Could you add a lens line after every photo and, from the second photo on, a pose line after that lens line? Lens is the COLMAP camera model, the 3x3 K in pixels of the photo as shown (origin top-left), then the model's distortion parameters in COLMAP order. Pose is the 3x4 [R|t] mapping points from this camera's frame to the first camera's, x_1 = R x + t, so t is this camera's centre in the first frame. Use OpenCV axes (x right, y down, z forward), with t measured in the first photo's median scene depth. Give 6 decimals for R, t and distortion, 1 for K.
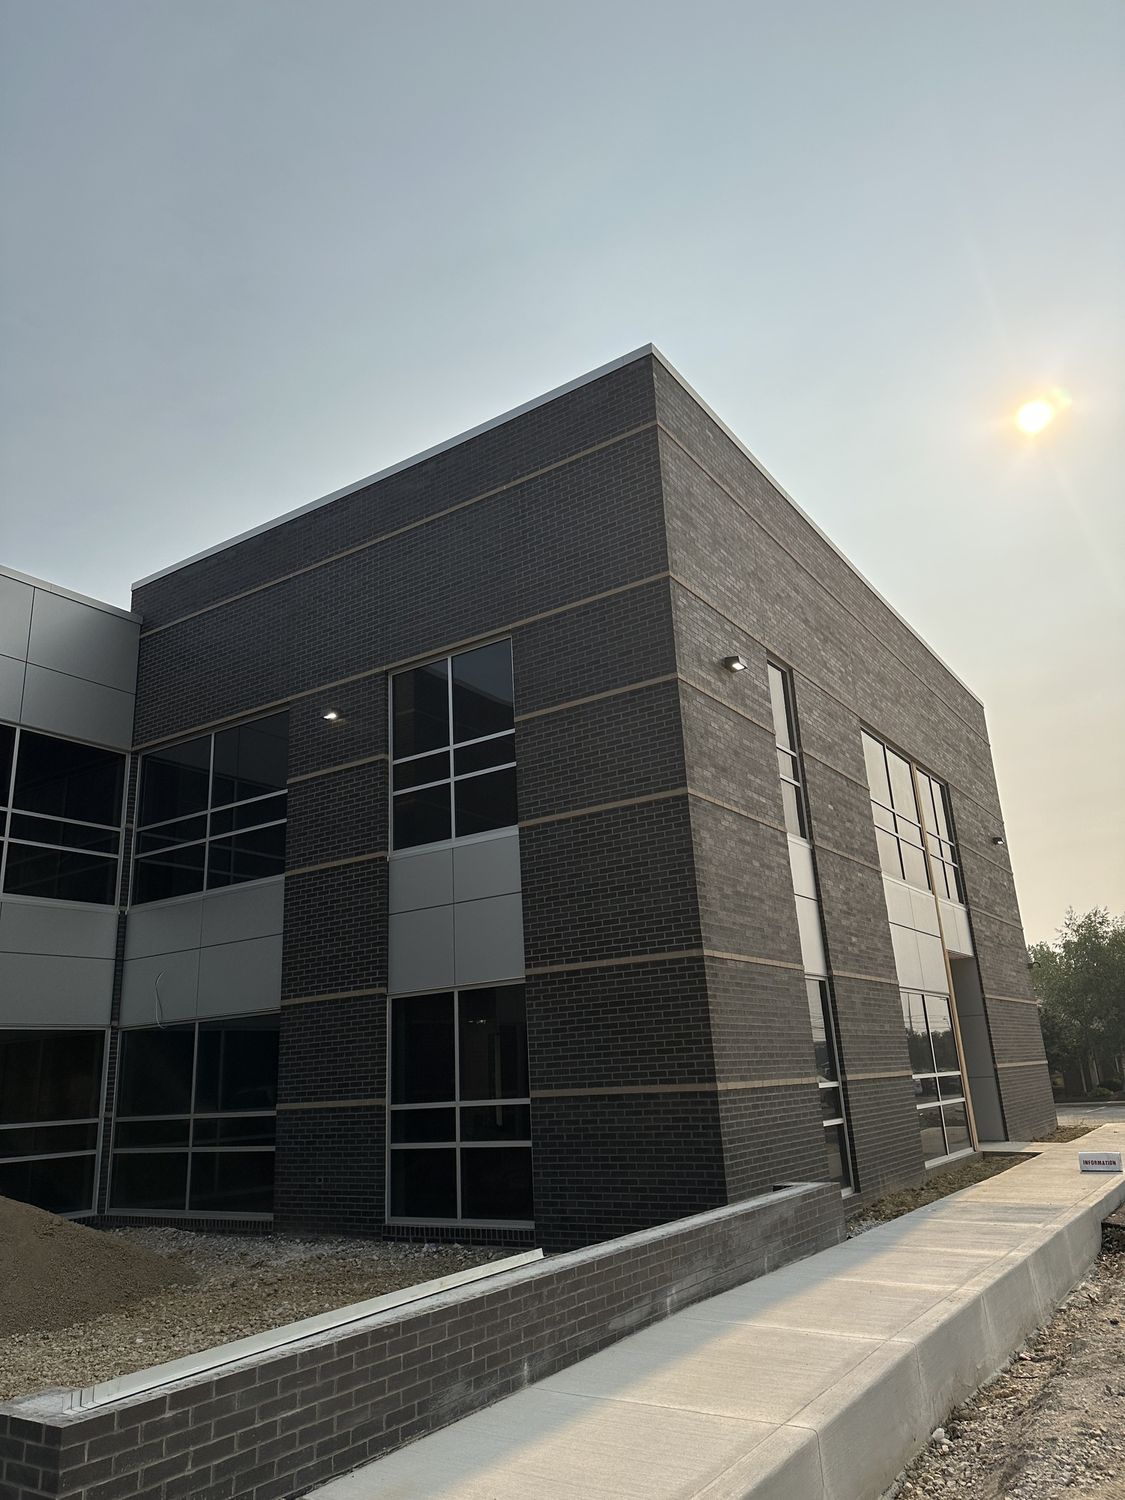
lens RADIAL K [[1040.5, 0, 562.5], [0, 1040.5, 750.0], [0, 0, 1]] dist [0.123208, -0.190951]
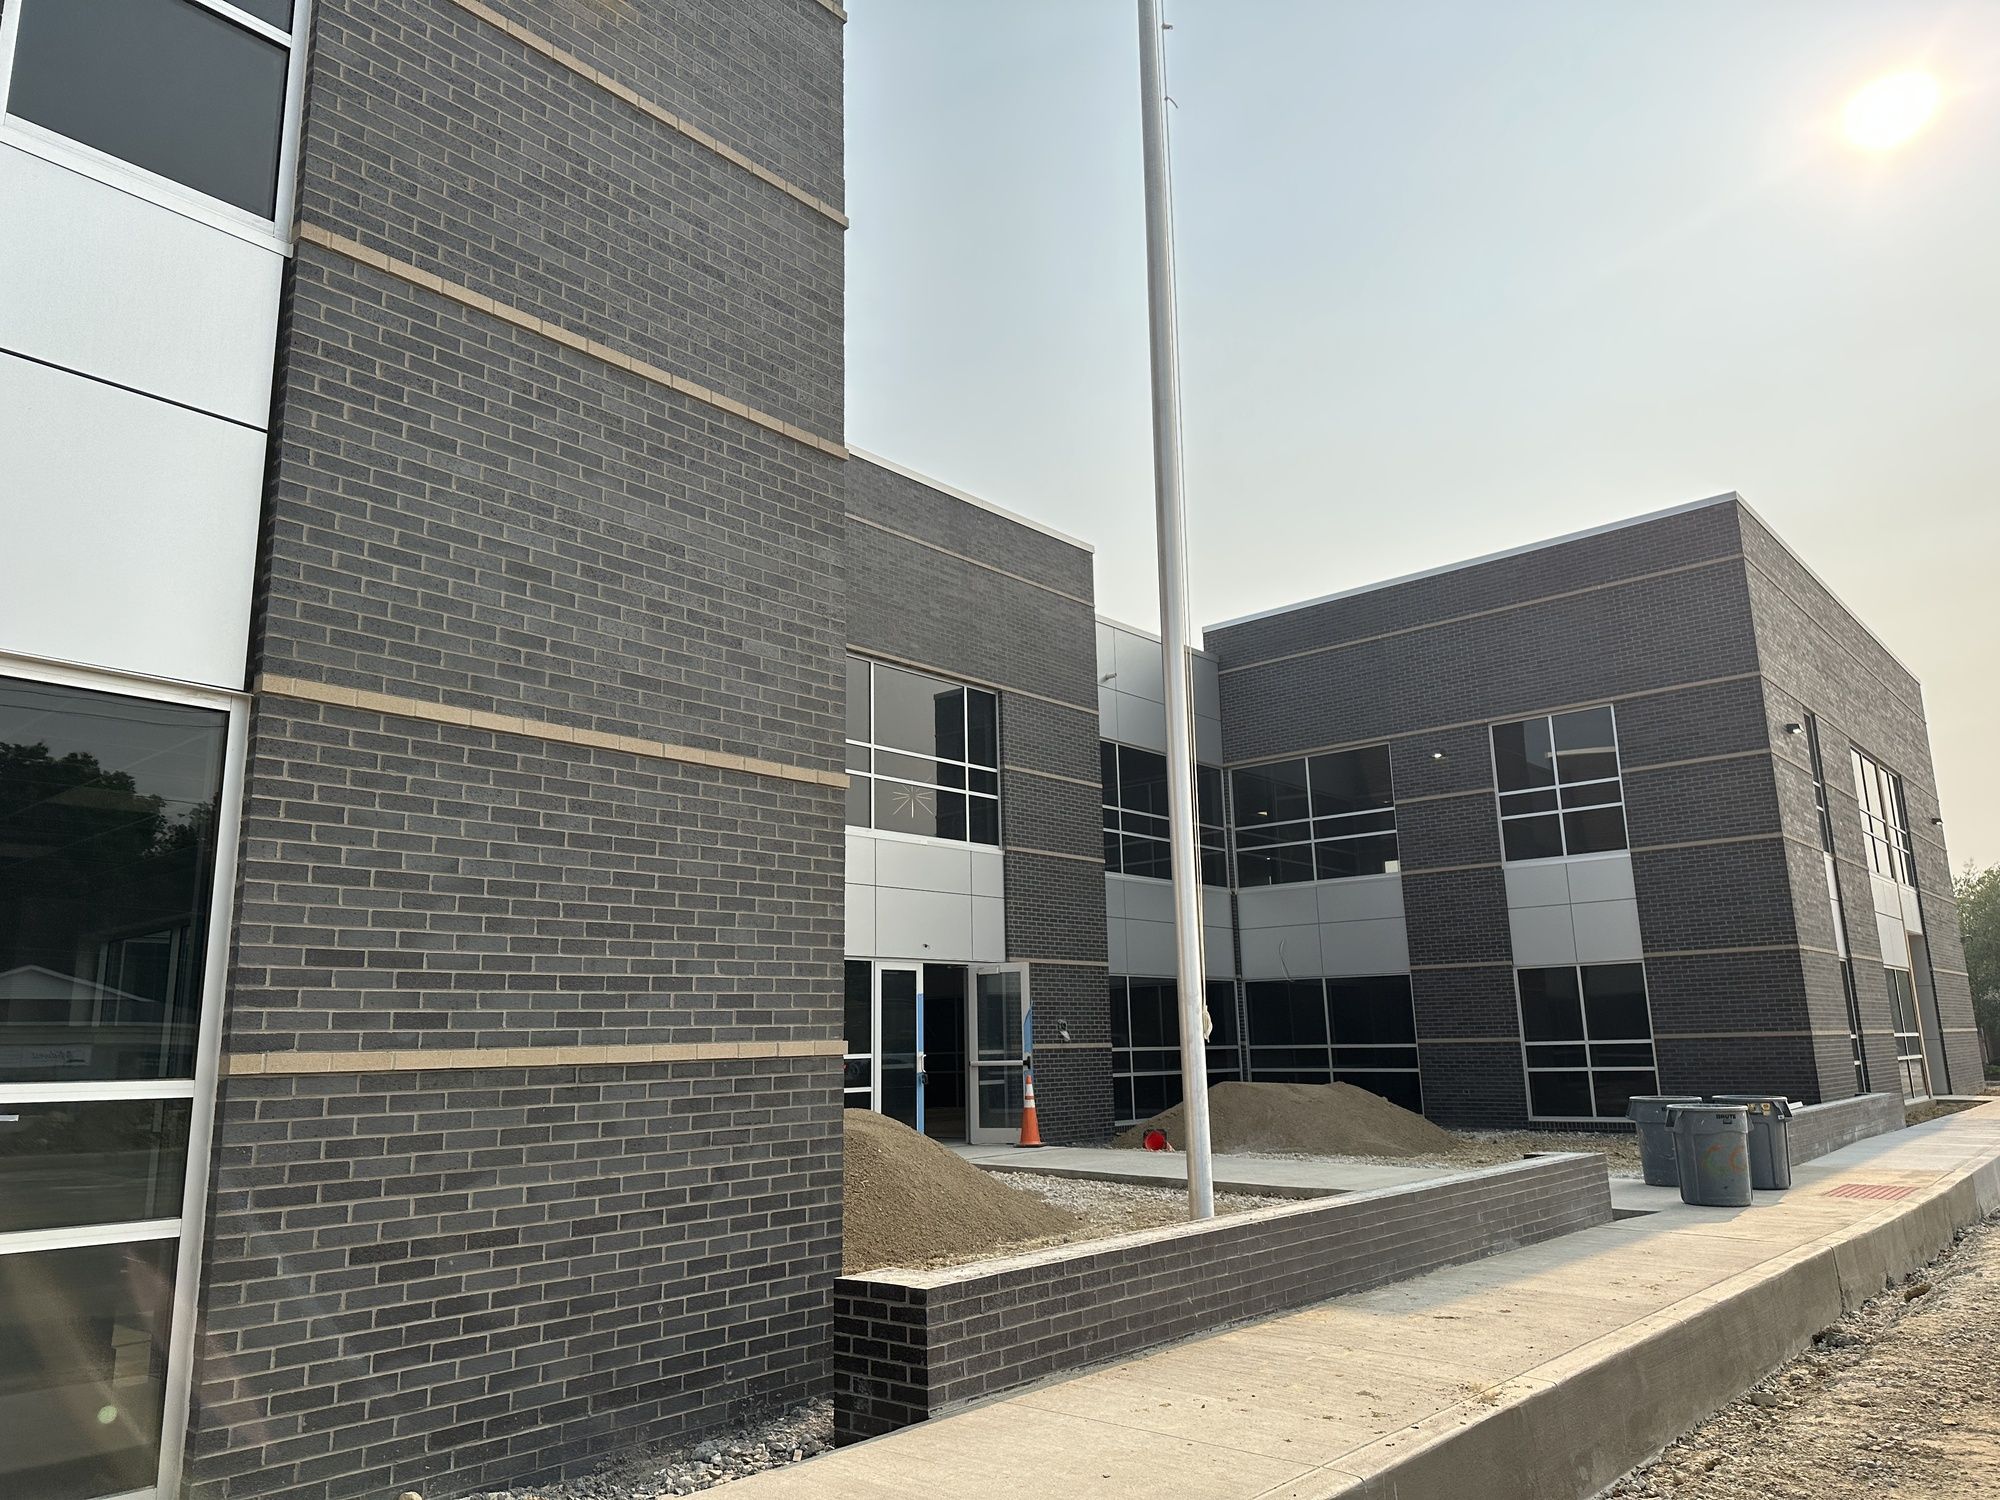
lens RADIAL K [[1387.3, 0, 1000.0], [0, 1387.3, 750.0], [0, 0, 1]] dist [0.123208, -0.190951]
pose [[0.991599, -0.000491, -0.129353, -0.511900], [0.012864, 0.995410, 0.094838, -0.202870], [0.128713, -0.095705, 0.987053, -0.770376]]
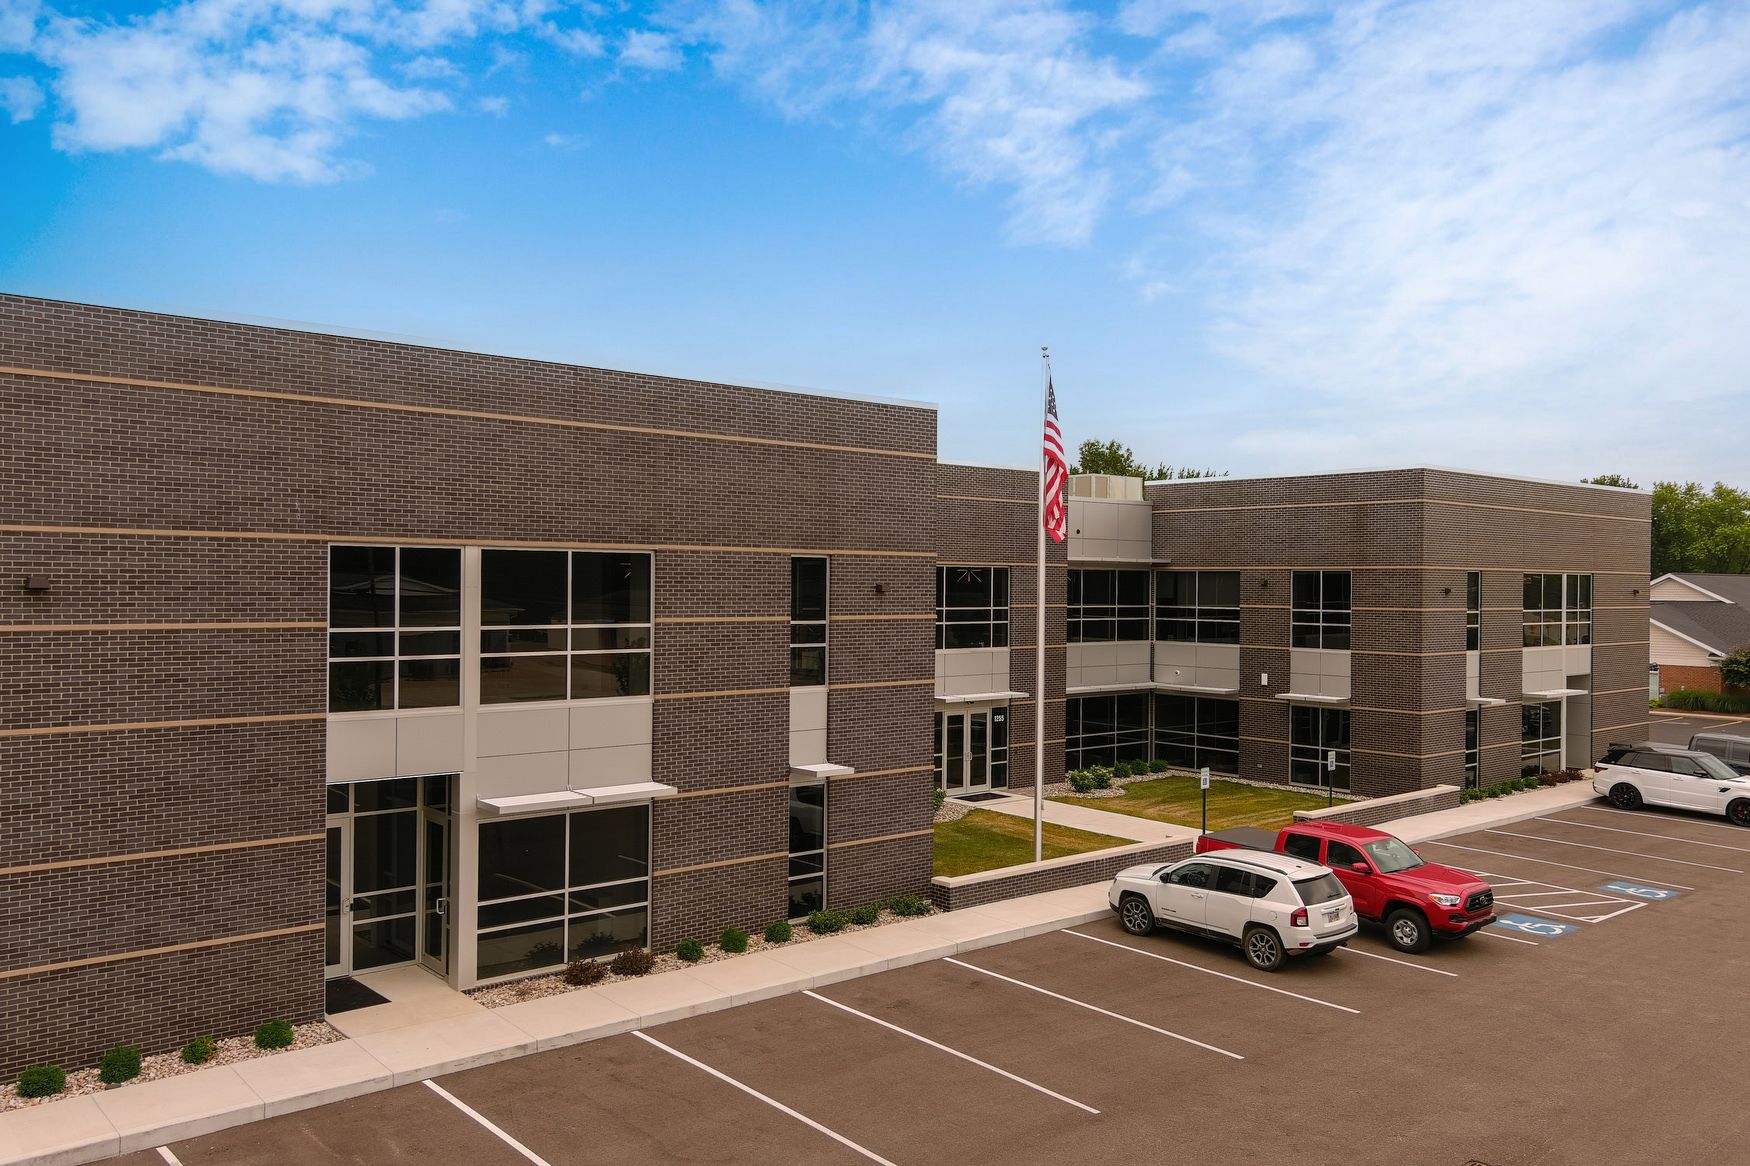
lens RADIAL K [[1350.6, 0, 875.0], [0, 1350.6, 583.0], [0, 0, 1]] dist [0.003897, 0.003455]
pose [[0.961947, 0.057092, -0.267206, -0.236123], [0.025858, 0.954517, 0.297032, -0.904349], [0.272011, -0.292638, 0.916719, -1.901656]]
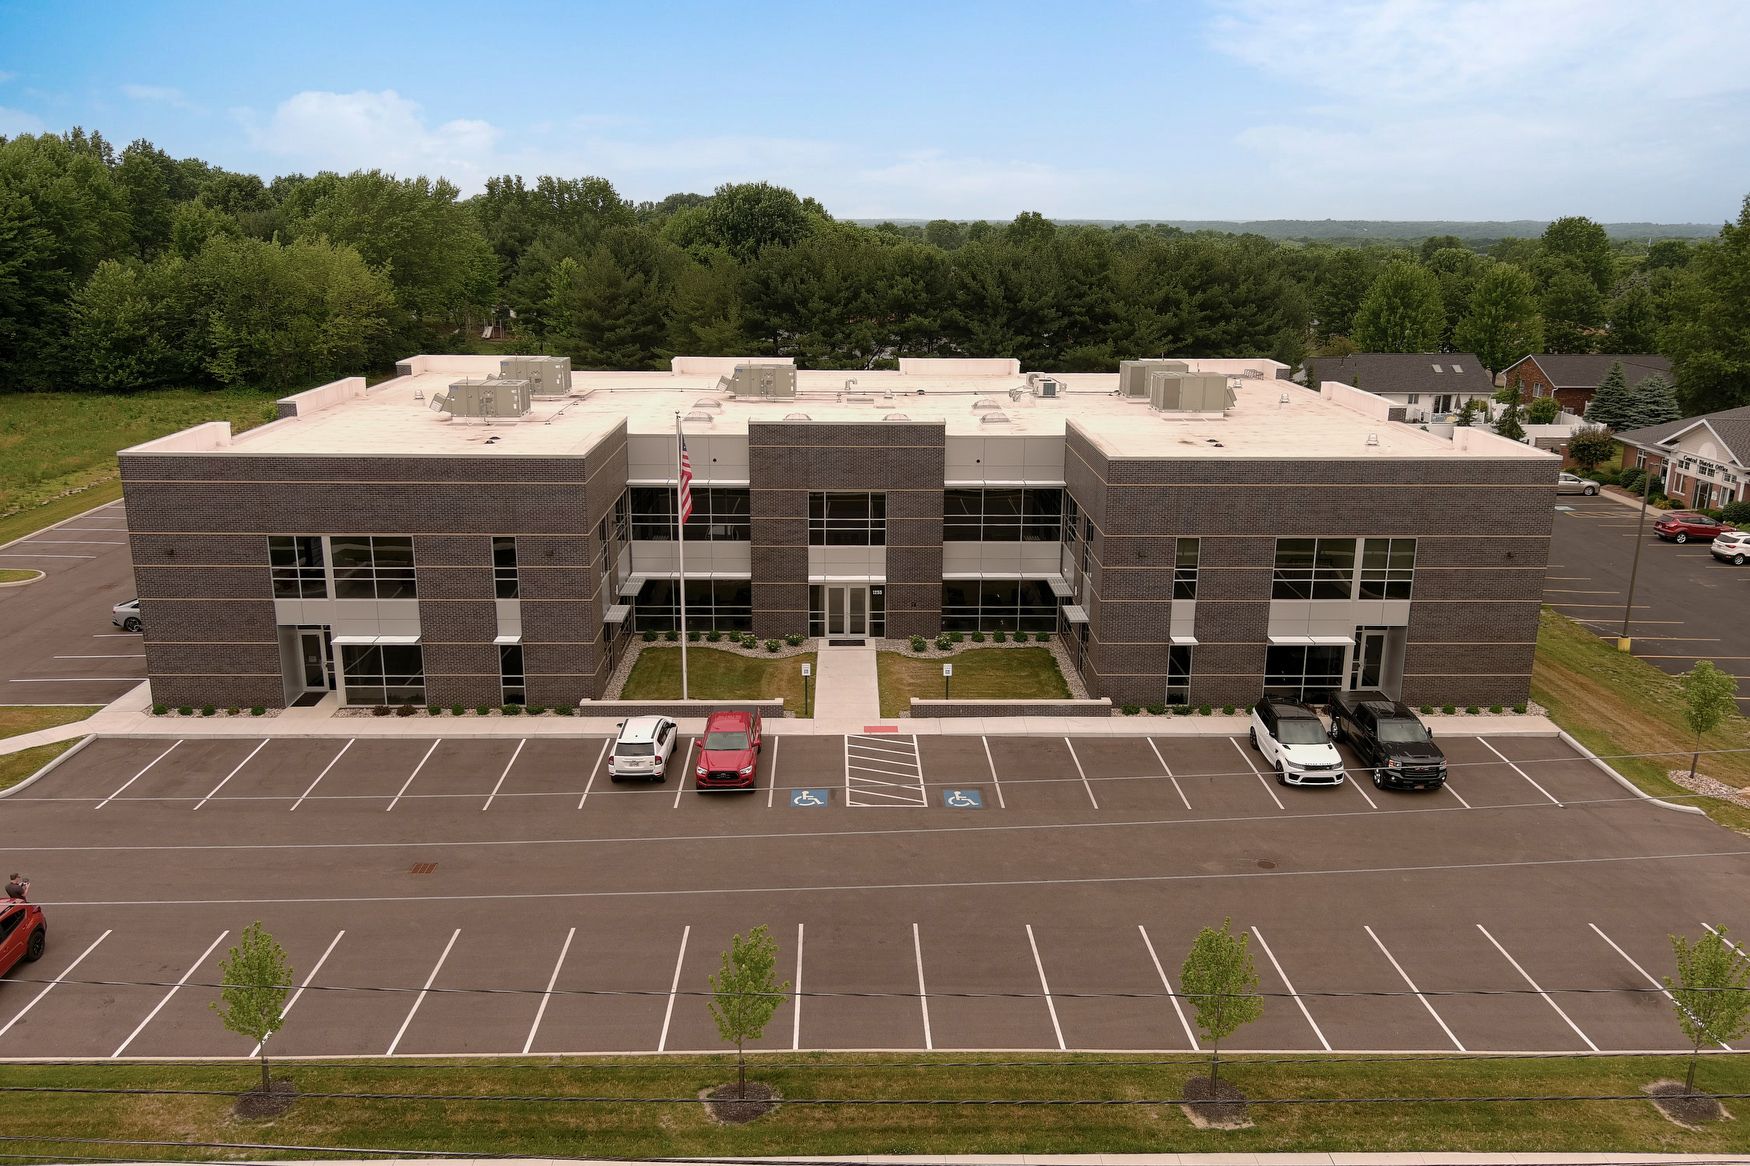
lens RADIAL K [[1350.6, 0, 875.0], [0, 1350.6, 583.0], [0, 0, 1]] dist [0.003897, 0.003455]
pose [[0.585085, 0.259426, -0.768358, 2.344991], [0.201088, 0.871455, 0.447359, -1.647824], [0.785645, -0.416251, 0.457708, -1.263268]]
